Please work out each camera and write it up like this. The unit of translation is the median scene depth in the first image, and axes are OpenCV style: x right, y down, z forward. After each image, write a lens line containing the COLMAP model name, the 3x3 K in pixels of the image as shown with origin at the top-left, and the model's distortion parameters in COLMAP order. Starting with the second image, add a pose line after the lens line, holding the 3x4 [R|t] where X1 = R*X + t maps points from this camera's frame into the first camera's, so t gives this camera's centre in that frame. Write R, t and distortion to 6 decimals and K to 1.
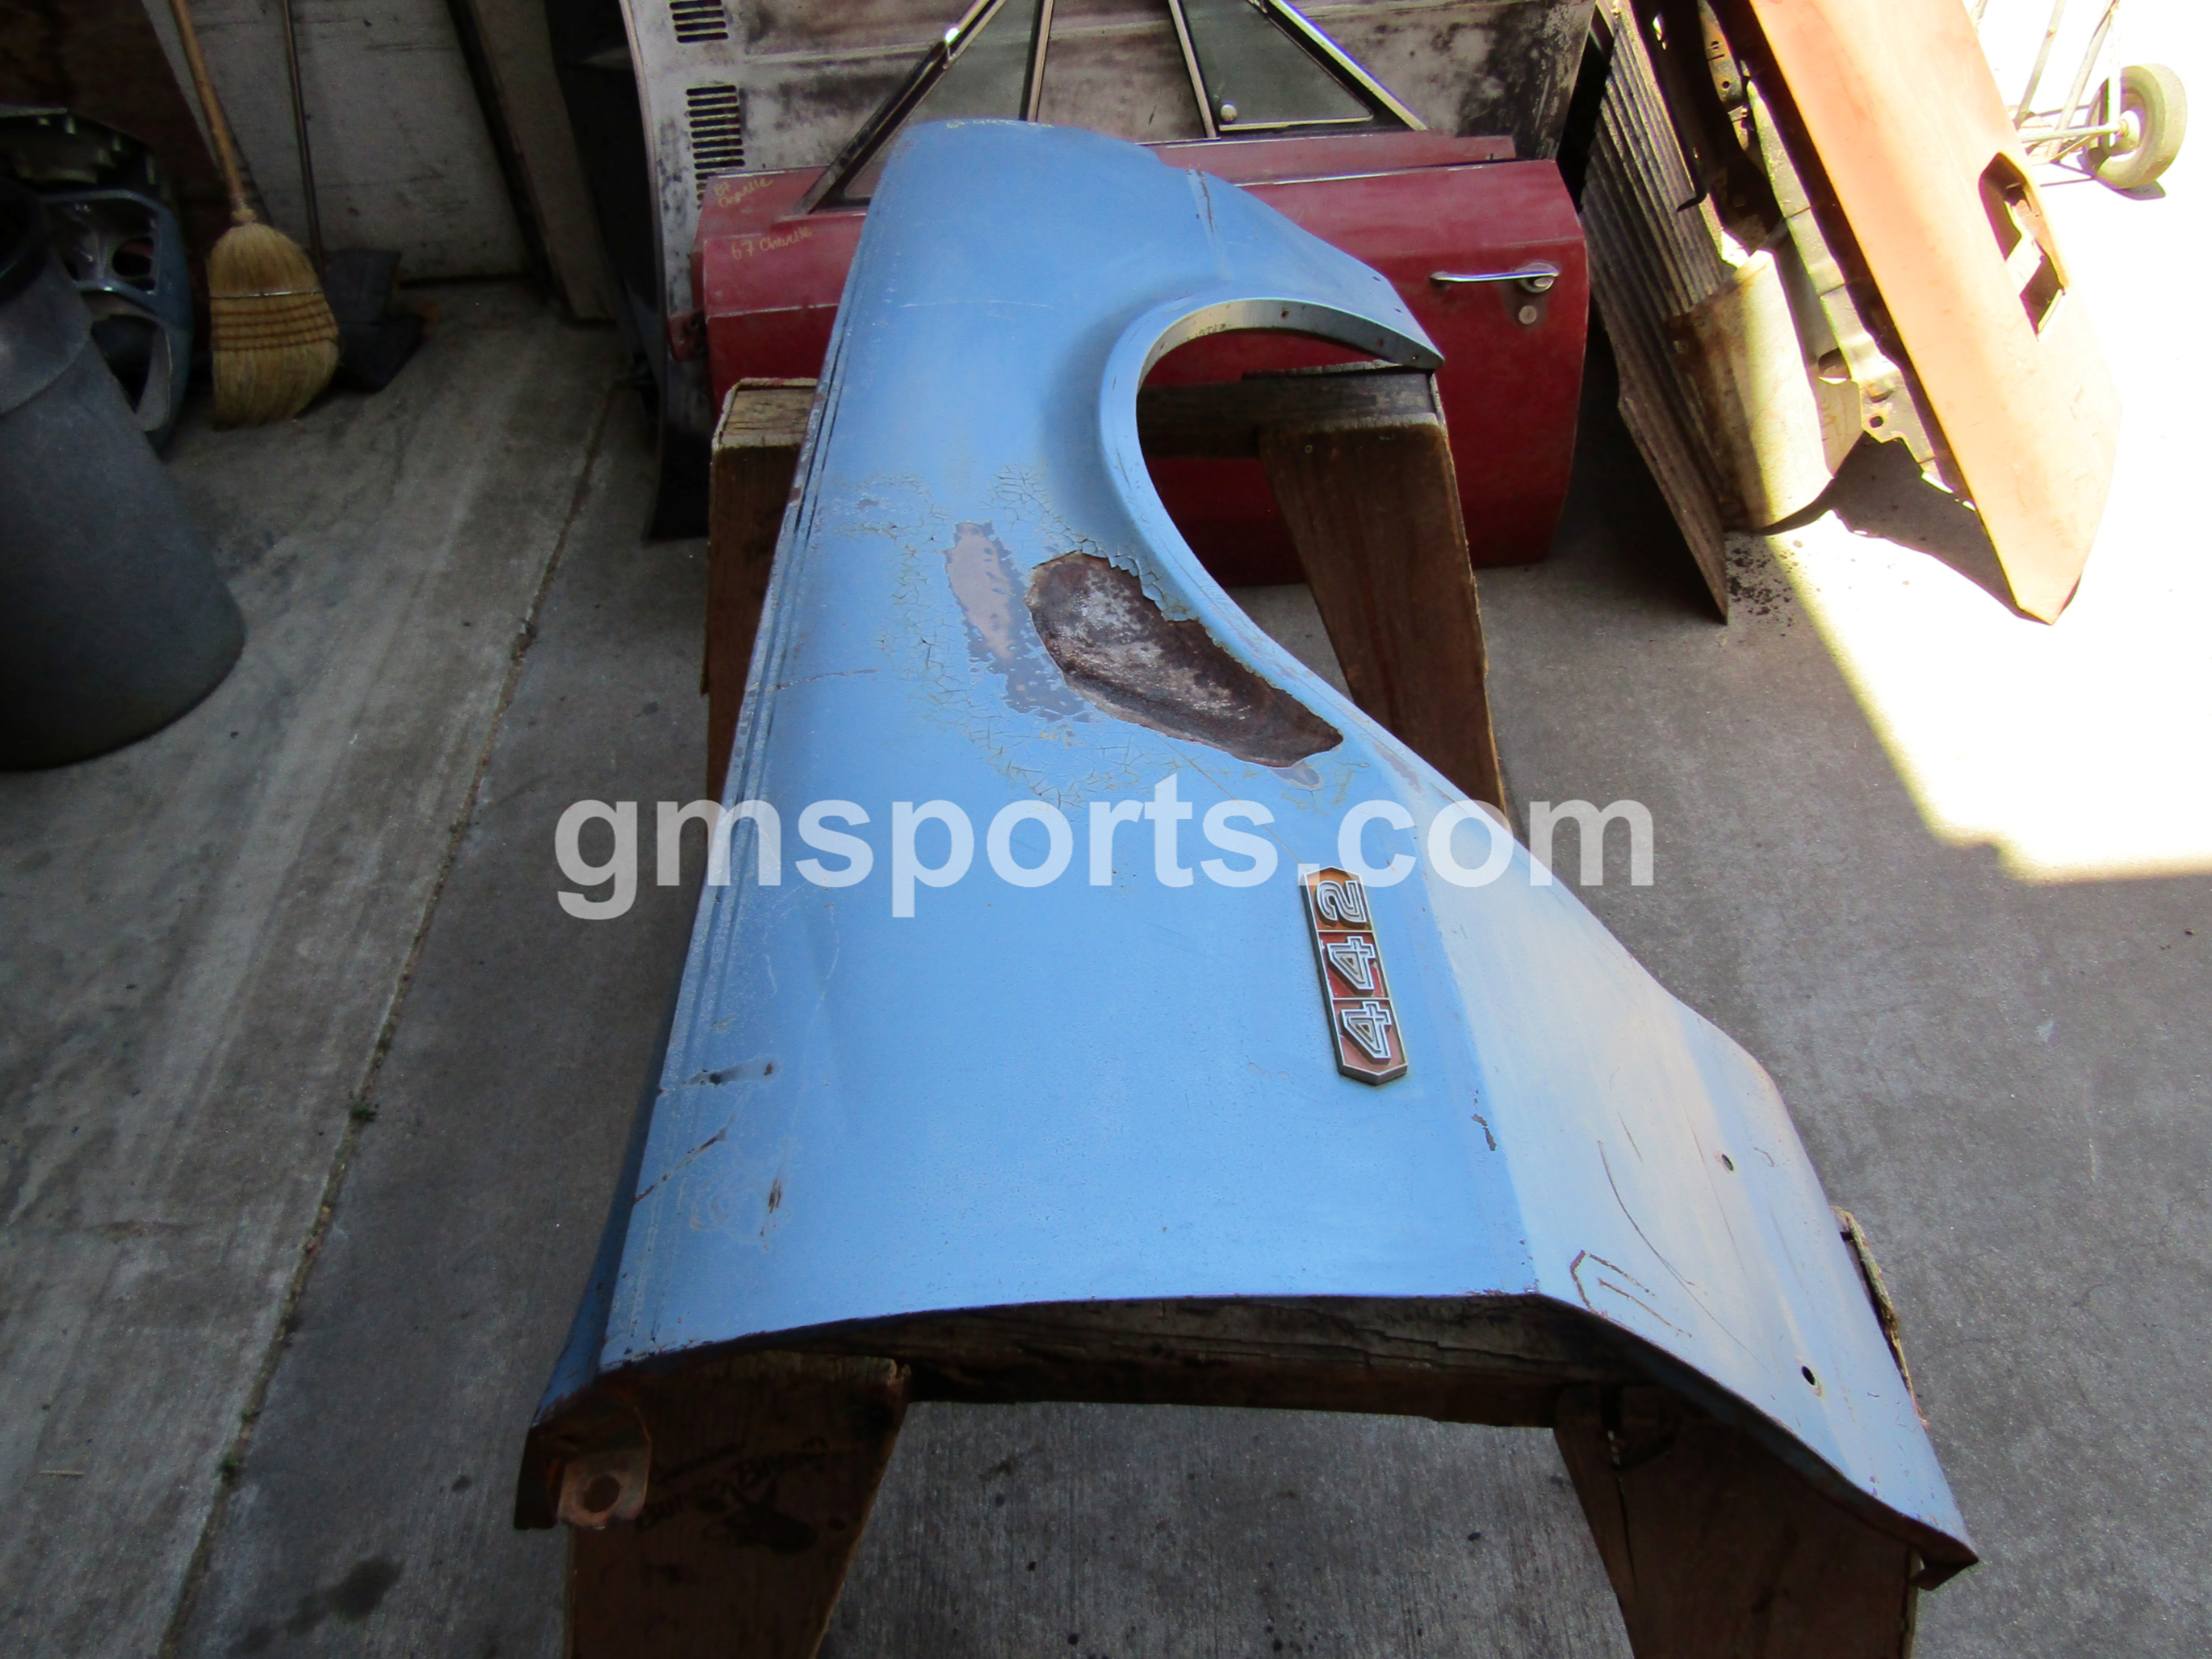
lens RADIAL K [[1574.1, 0, 1108.9], [0, 1574.1, 820.2], [0, 0, 1]] dist [-0.006762, 0.001259]
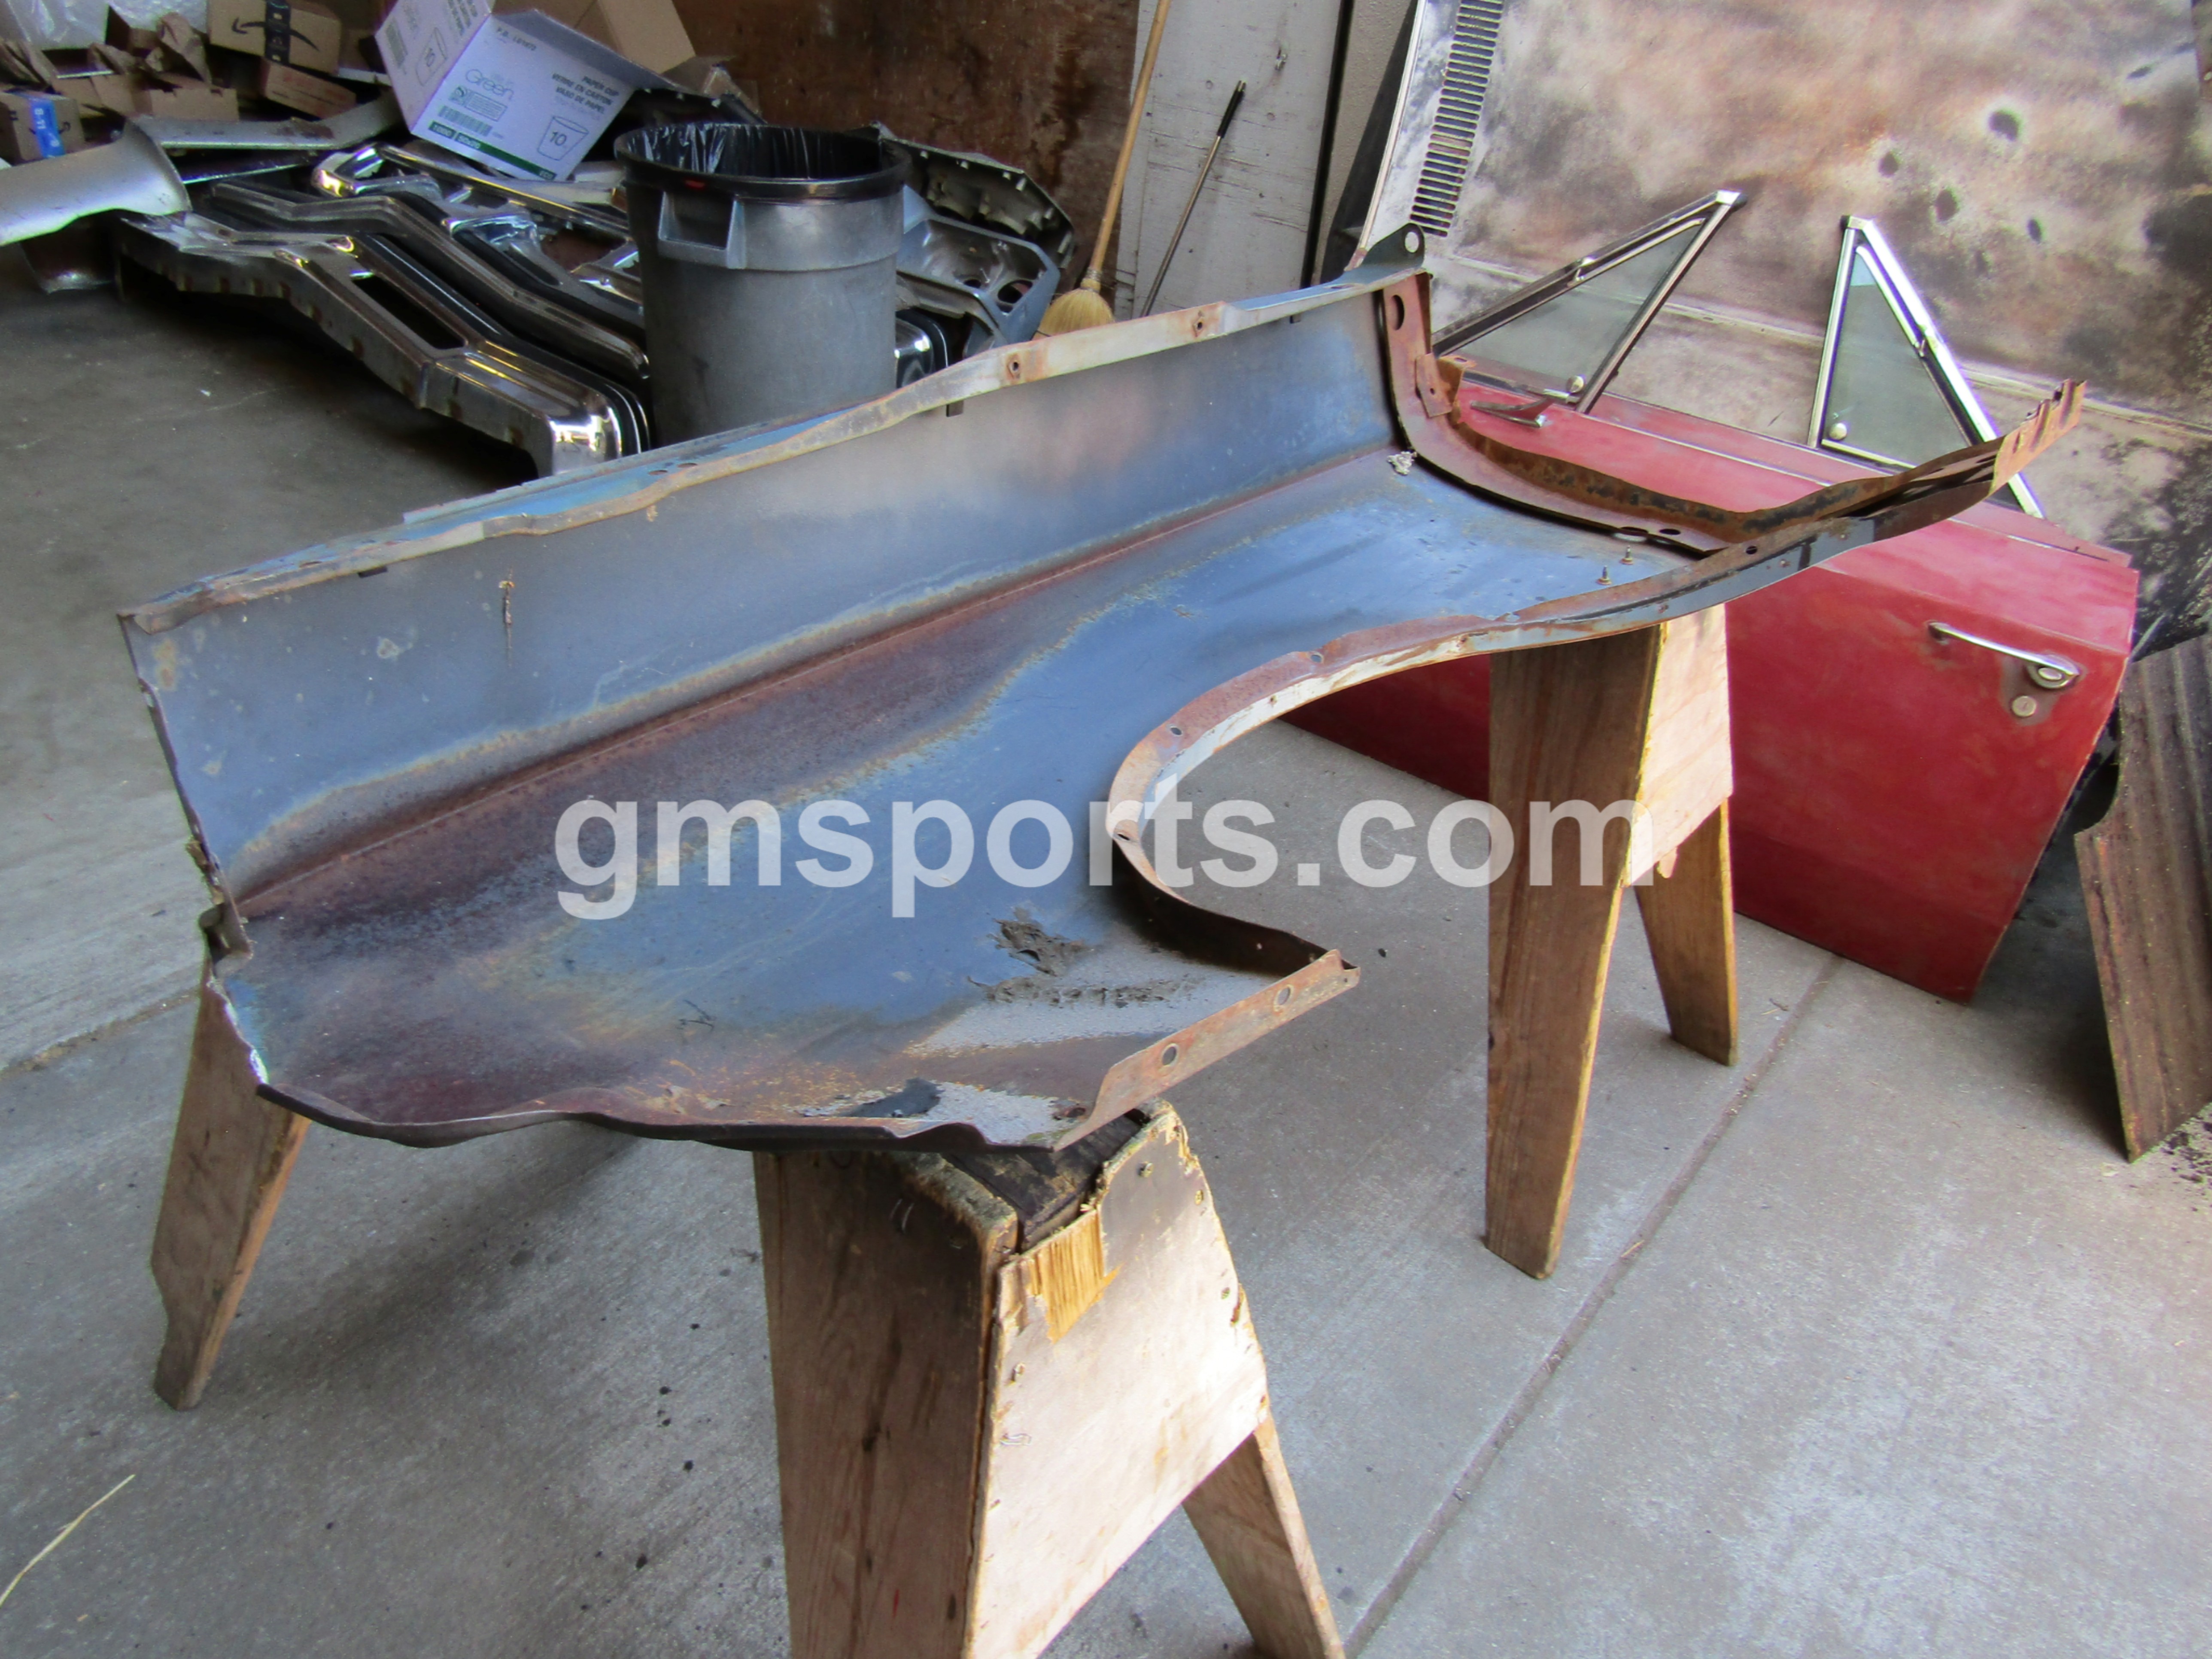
lens RADIAL K [[1574.1, 0, 1112.7], [0, 1574.1, 834.6], [0, 0, 1]] dist [-0.006762, 0.001259]
pose [[0.750429, 0.449254, -0.484795, 0.344687], [-0.549284, 0.831856, -0.079382, 0.092139], [0.367617, 0.325861, 0.871018, 0.063249]]
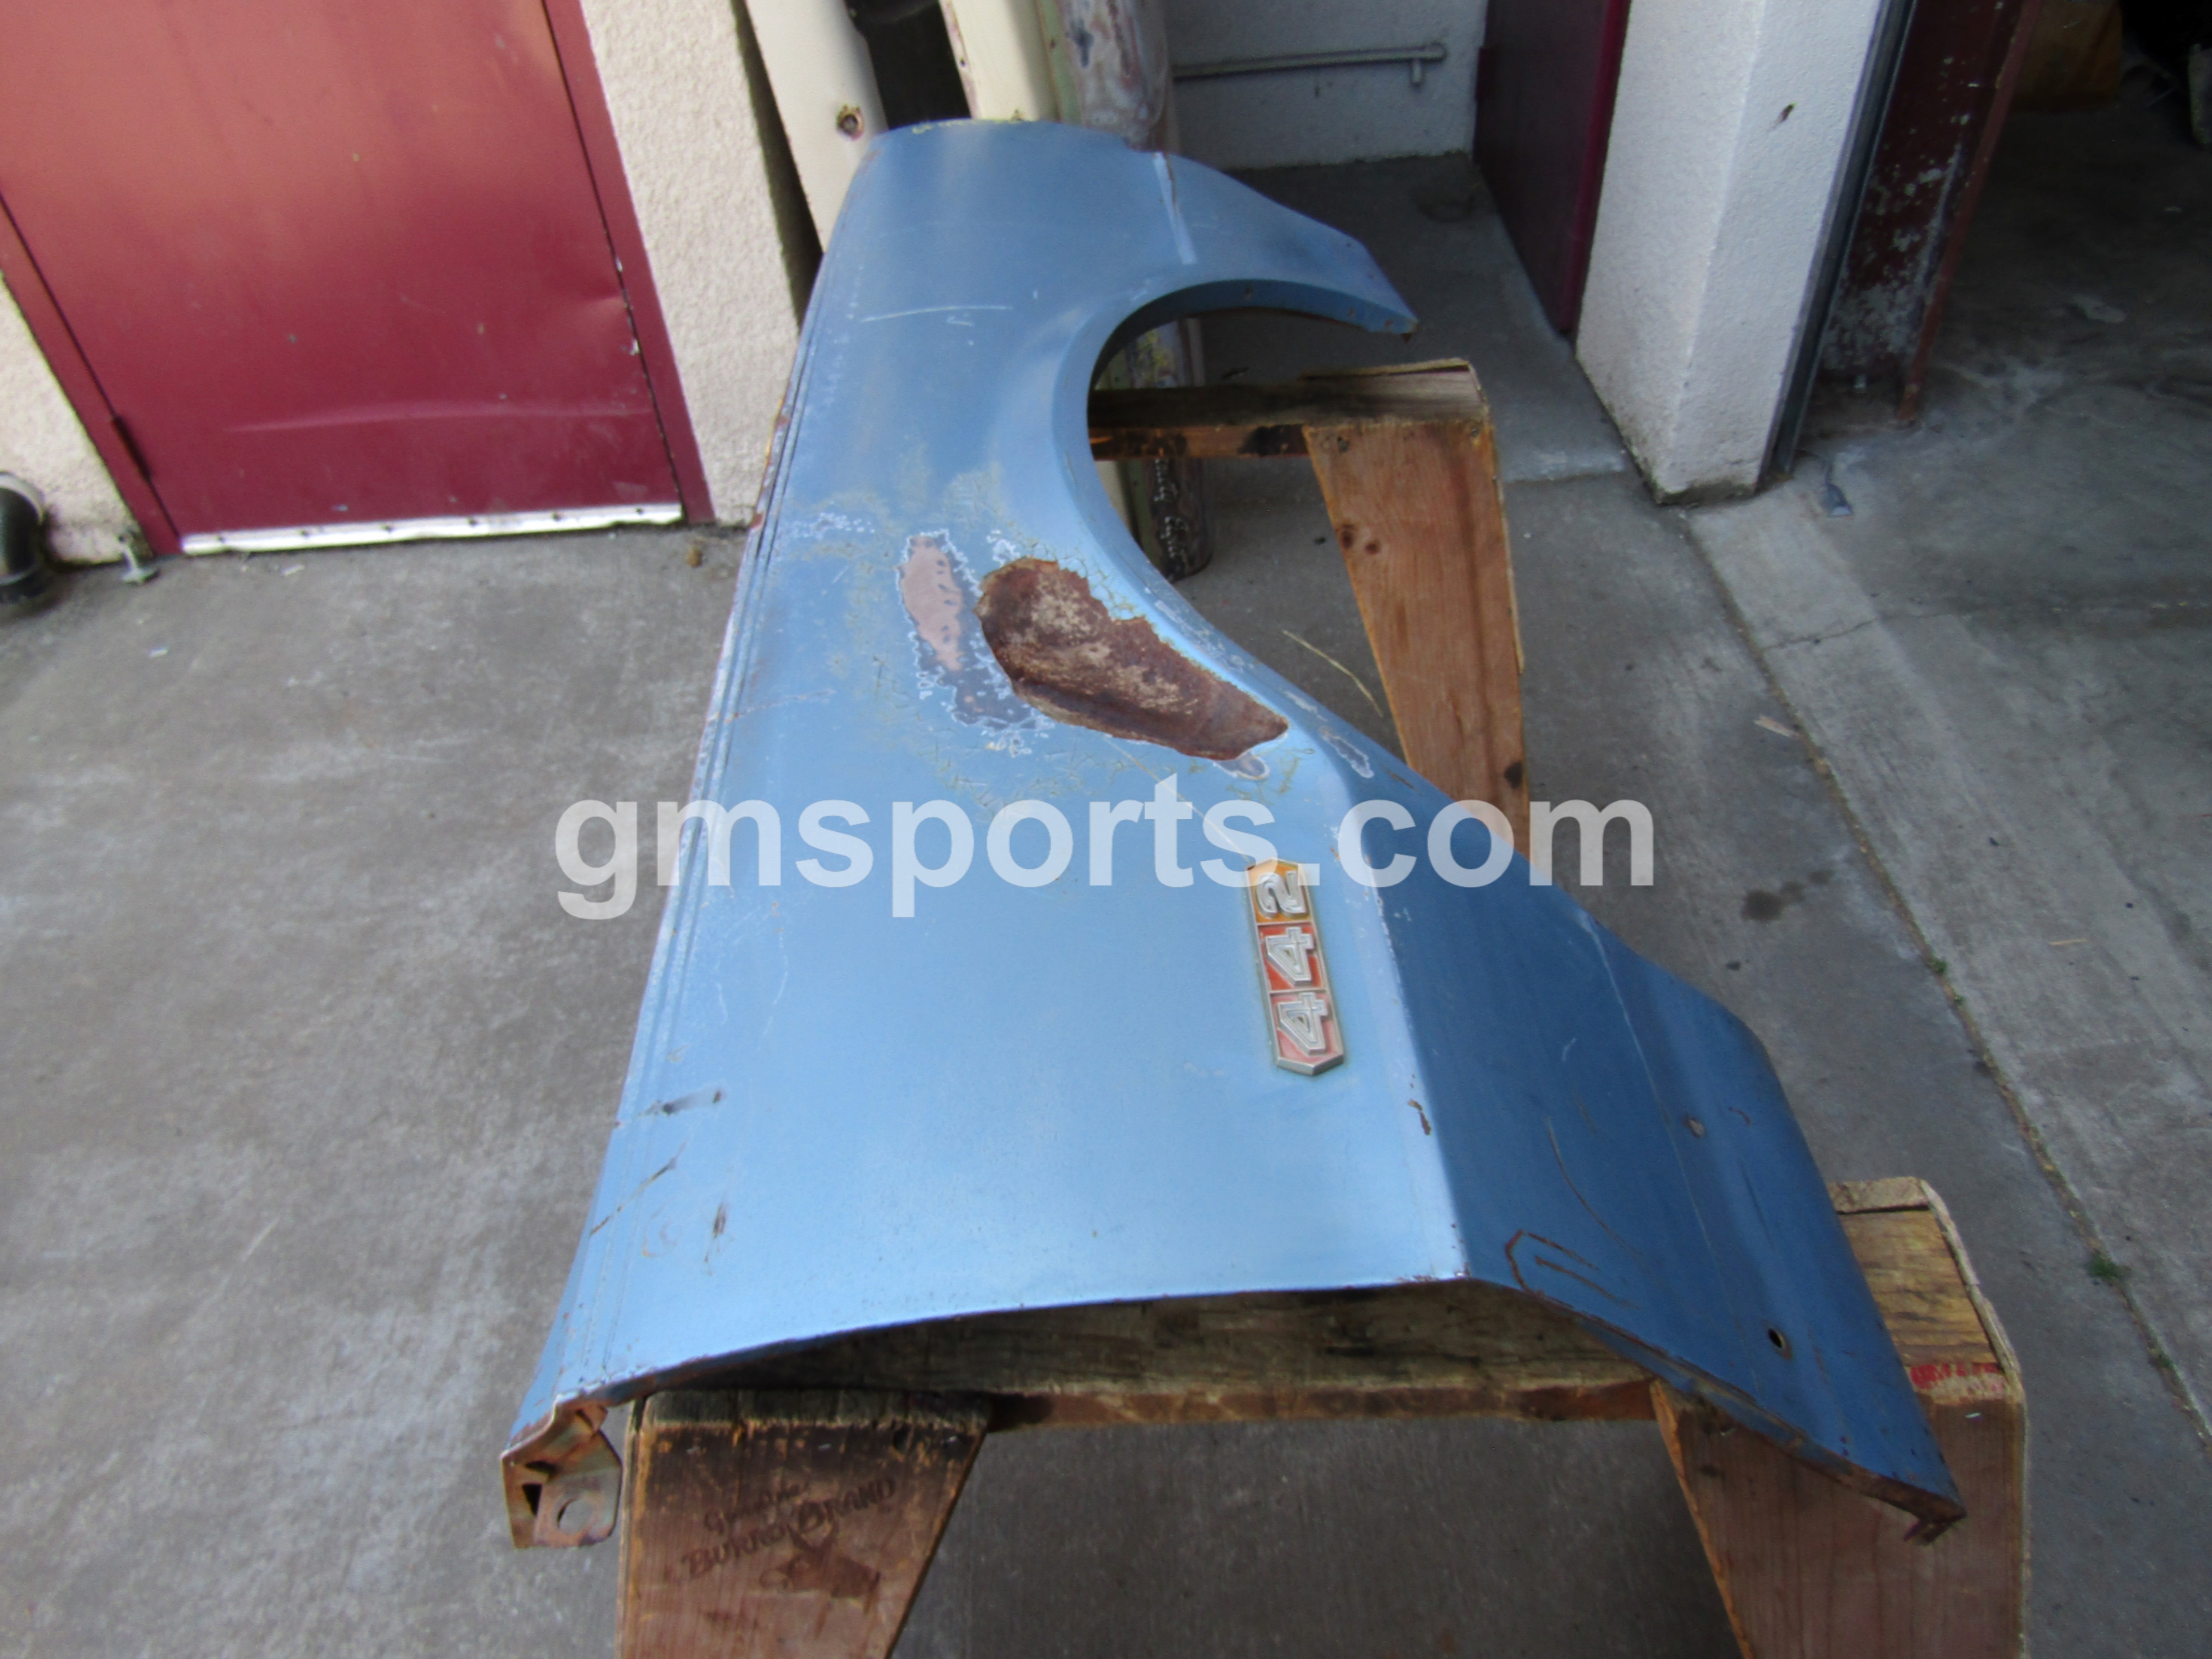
lens RADIAL K [[1574.1, 0, 1106.1], [0, 1574.1, 829.5], [0, 0, 1]] dist [-0.006762, 0.001259]
pose [[-0.995317, 0.074159, 0.062001, -0.001408], [0.064344, 0.029628, 0.997488, -0.605643], [0.072136, 0.996806, -0.034261, 0.636084]]
